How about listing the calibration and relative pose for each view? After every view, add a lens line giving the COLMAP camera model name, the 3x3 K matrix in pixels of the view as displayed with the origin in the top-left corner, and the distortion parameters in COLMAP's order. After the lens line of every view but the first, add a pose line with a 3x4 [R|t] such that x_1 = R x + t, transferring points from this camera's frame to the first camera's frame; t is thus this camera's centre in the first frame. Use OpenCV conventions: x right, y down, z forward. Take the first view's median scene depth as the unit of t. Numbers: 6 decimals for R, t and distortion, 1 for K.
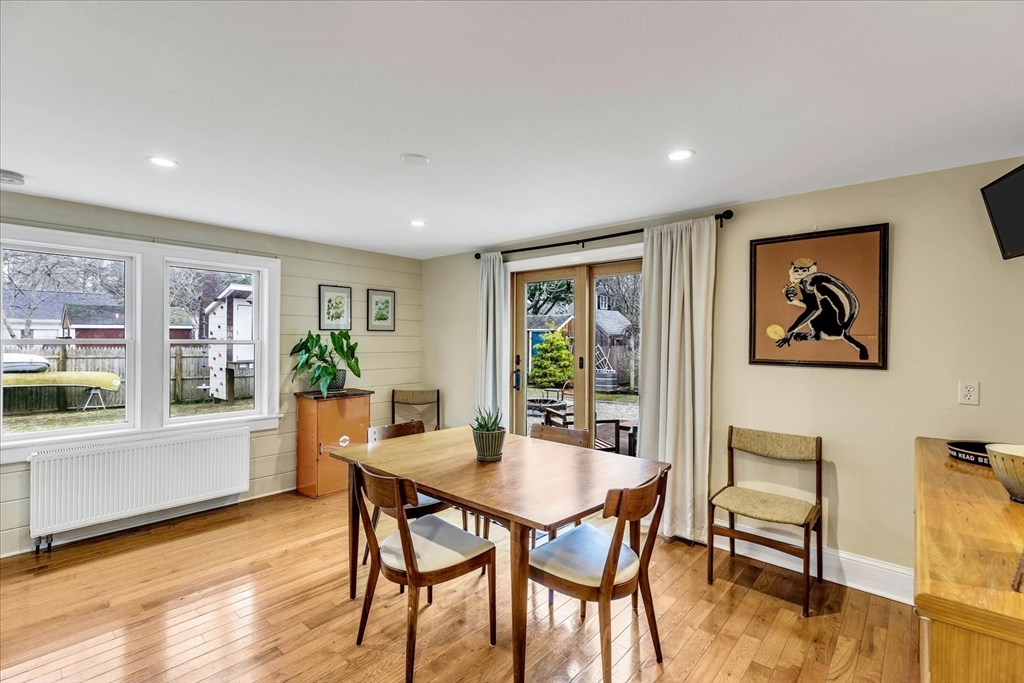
lens RADIAL K [[463.4, 0, 518.7], [0, 463.4, 338.8], [0, 0, 1]] dist [-0.002116, -0.000264]
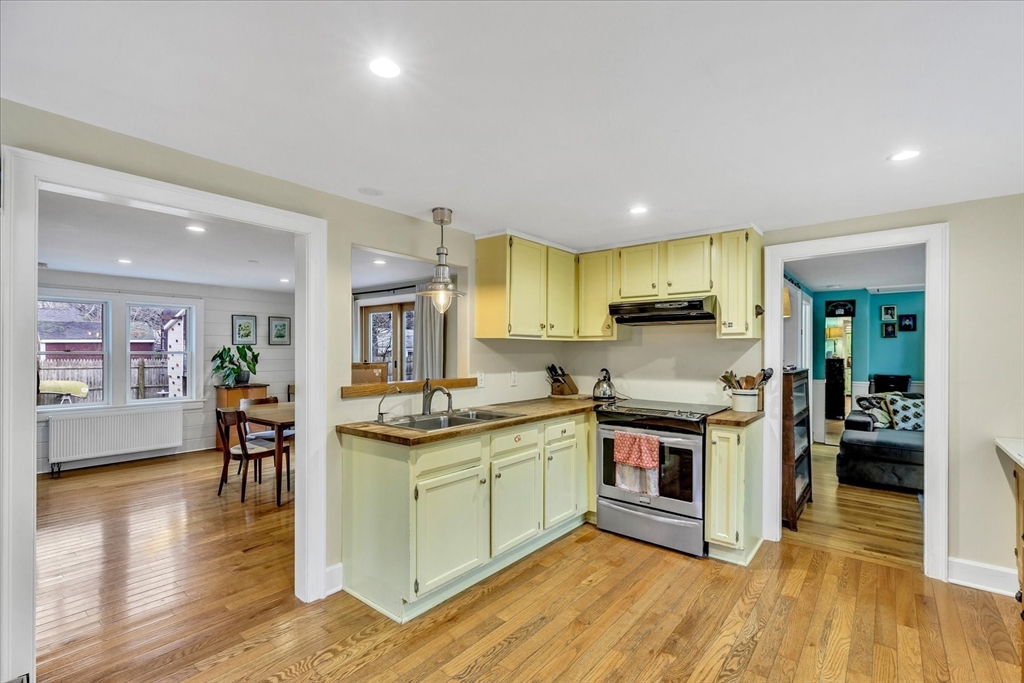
lens RADIAL K [[463.4, 0, 516.9], [0, 463.4, 349.3], [0, 0, 1]] dist [-0.002116, -0.000264]
pose [[0.998979, -0.005875, 0.044784, 0.432225], [0.005923, 0.999982, -0.000948, 0.003179], [-0.044777, 0.001212, 0.998996, -0.558659]]
